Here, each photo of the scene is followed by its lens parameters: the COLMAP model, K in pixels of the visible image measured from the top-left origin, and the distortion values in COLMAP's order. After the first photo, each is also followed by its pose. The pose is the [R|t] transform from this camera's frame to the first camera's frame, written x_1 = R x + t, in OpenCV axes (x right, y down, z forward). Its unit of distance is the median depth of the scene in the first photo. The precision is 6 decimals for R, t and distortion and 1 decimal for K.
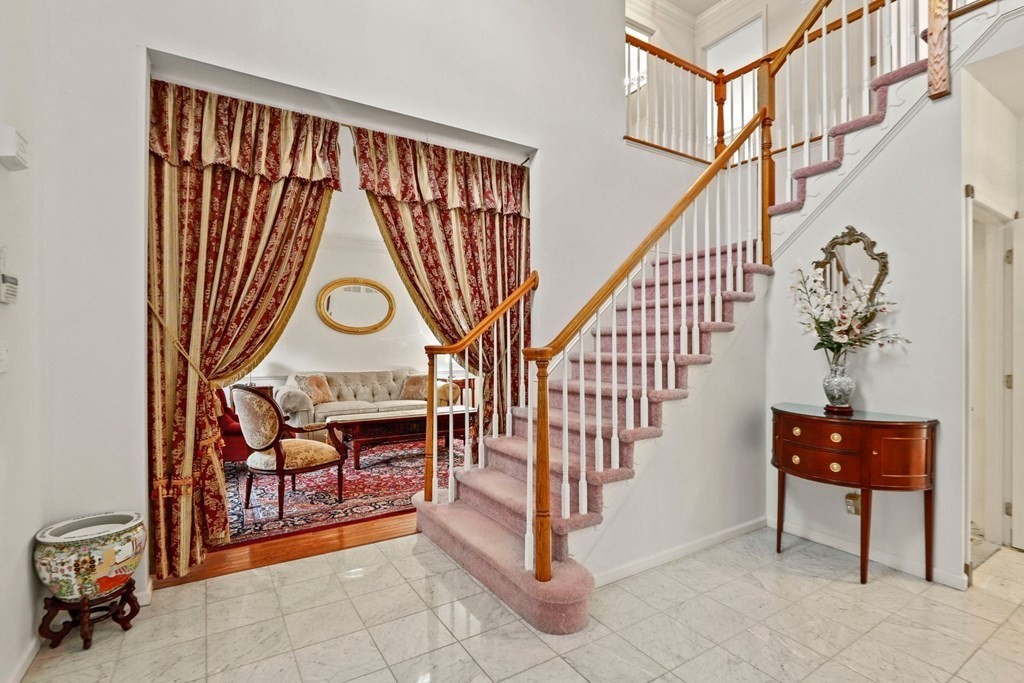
lens RADIAL K [[486.7, 0, 512.0], [0, 486.7, 341.5], [0, 0, 1]] dist [-0.014208, 0.000346]
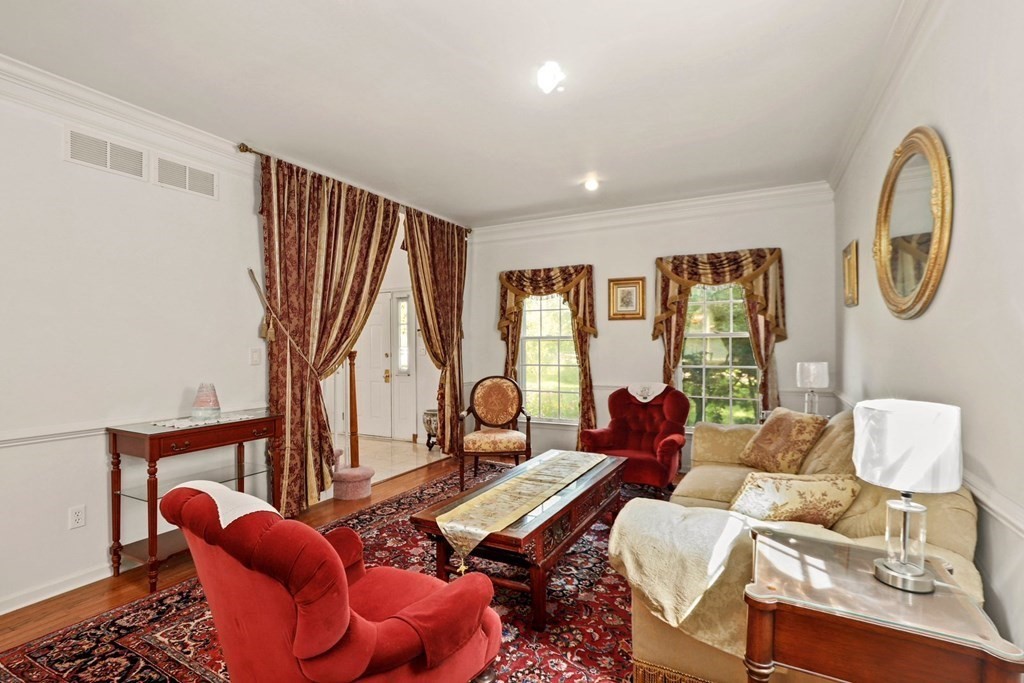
lens RADIAL K [[480.4, 0, 511.4], [0, 480.4, 353.9], [0, 0, 1]] dist [-0.016174, -0.000004]
pose [[-0.864661, 0.011293, -0.502229, 0.084355], [0.005106, 0.999893, 0.013692, 0.004015], [0.502330, 0.009274, -0.864626, 1.759774]]
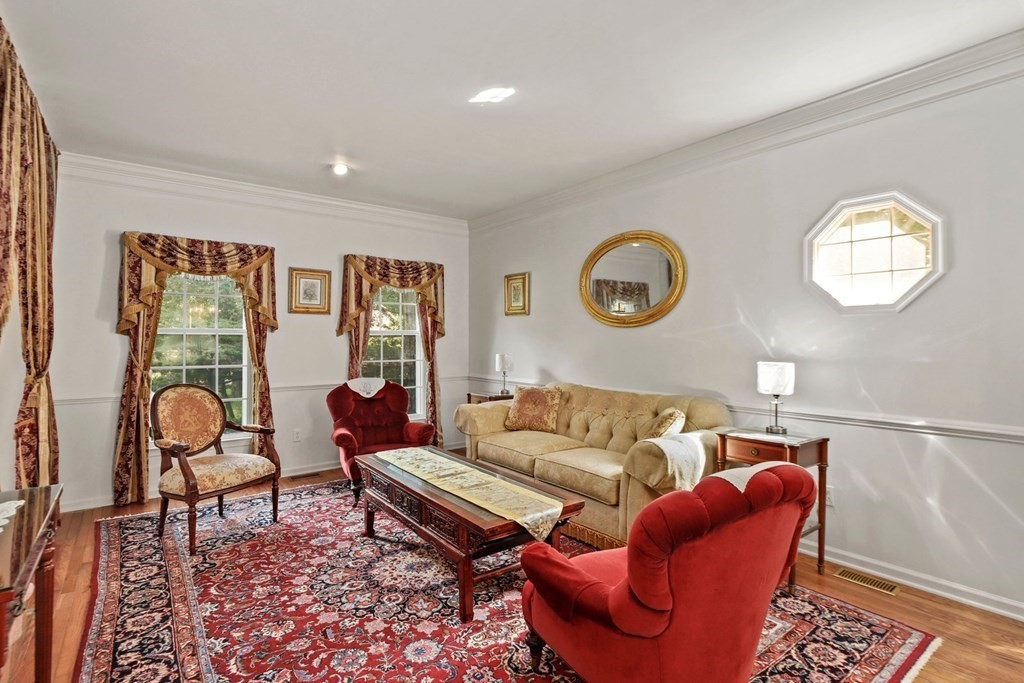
lens RADIAL K [[486.7, 0, 512.0], [0, 486.7, 341.5], [0, 0, 1]] dist [-0.014208, 0.000346]
pose [[0.097293, -0.000414, -0.995256, 0.387813], [0.004237, 0.999991, -0.000001, 0.003212], [0.995247, -0.004217, 0.097294, 1.250257]]
